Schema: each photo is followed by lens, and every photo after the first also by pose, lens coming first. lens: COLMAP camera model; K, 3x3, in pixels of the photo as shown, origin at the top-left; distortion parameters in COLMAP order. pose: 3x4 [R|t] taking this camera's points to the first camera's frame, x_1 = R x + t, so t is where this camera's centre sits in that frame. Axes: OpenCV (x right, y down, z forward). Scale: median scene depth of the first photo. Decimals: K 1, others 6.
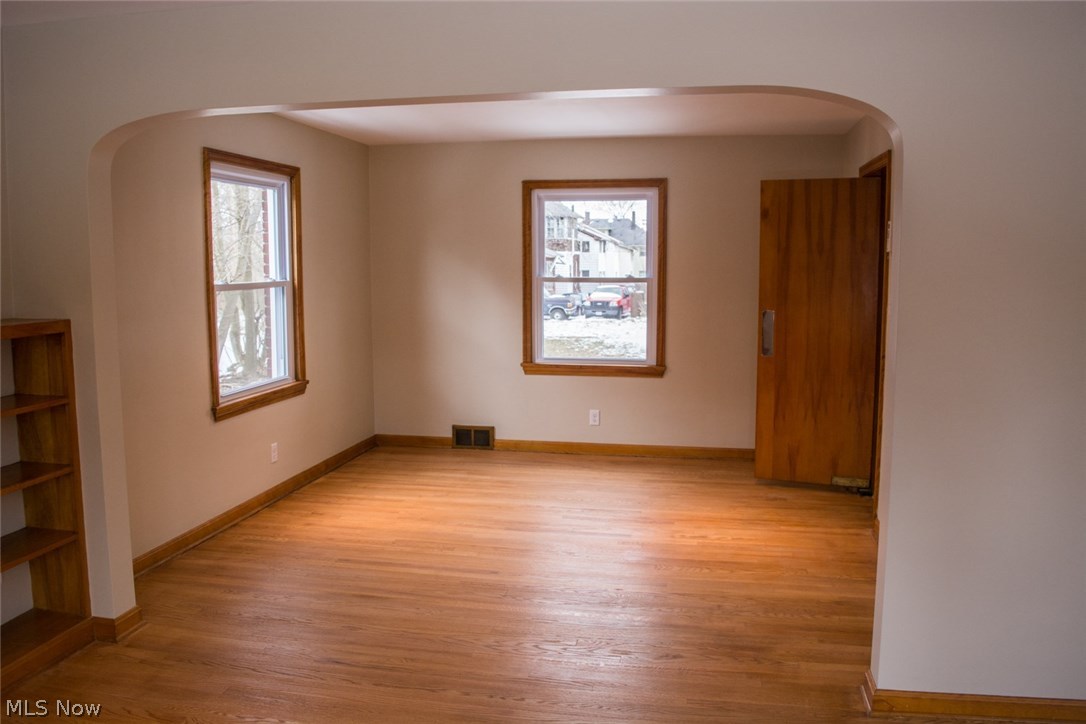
lens RADIAL K [[850.9, 0, 548.1], [0, 850.9, 353.0], [0, 0, 1]] dist [-0.100192, 0.030958]
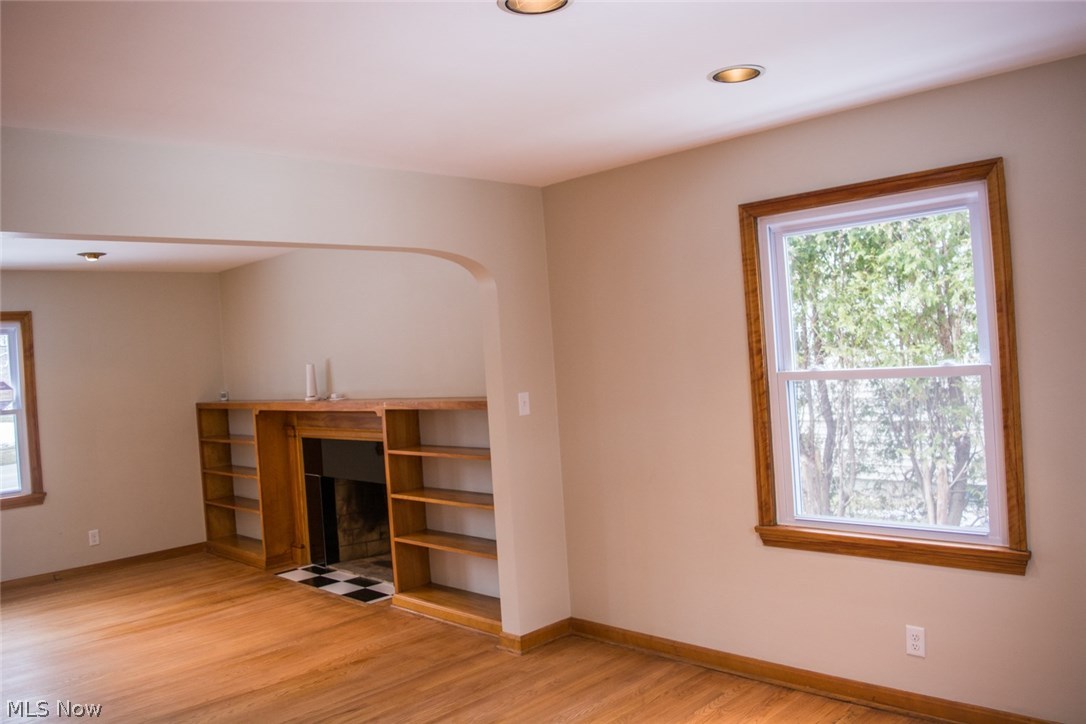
lens RADIAL K [[850.9, 0, 544.7], [0, 850.9, 354.4], [0, 0, 1]] dist [-0.100192, 0.030958]
pose [[-0.554013, 0.039343, -0.831578, 0.358505], [-0.025008, 0.997645, 0.063861, -0.137467], [0.832132, 0.056176, -0.551724, 1.207234]]
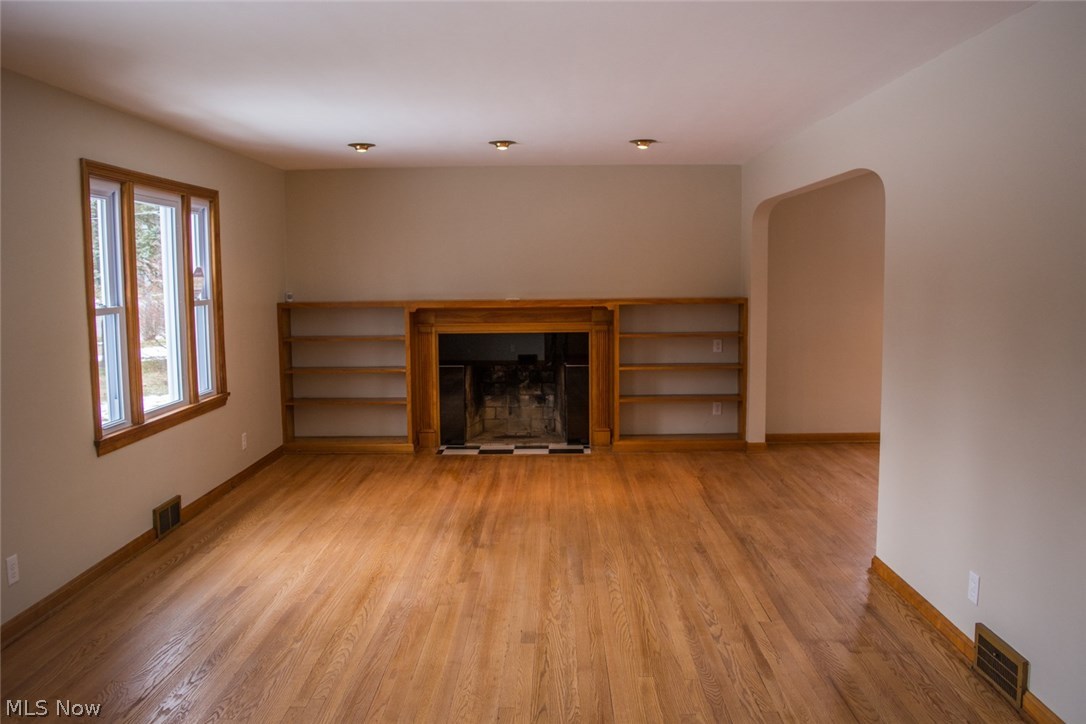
lens RADIAL K [[850.9, 0, 543.9], [0, 850.9, 360.5], [0, 0, 1]] dist [-0.100192, 0.030958]
pose [[0.186304, 0.105406, -0.976822, 0.983737], [-0.097441, 0.991309, 0.088385, -0.014707], [0.977648, 0.078716, 0.194956, 0.042606]]
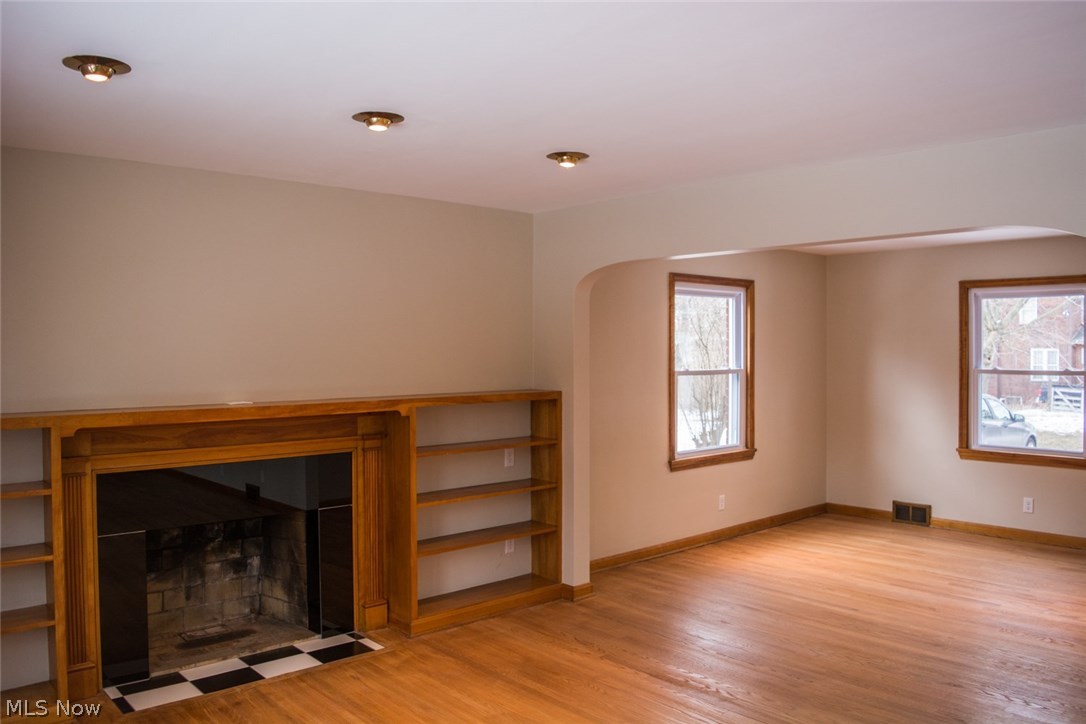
lens RADIAL K [[850.9, 0, 551.3], [0, 850.9, 356.8], [0, 0, 1]] dist [-0.100192, 0.030958]
pose [[0.800621, 0.007362, -0.599126, 0.258702], [-0.064739, 0.995134, -0.074283, 0.011284], [0.595663, 0.098260, 0.797202, -0.221281]]
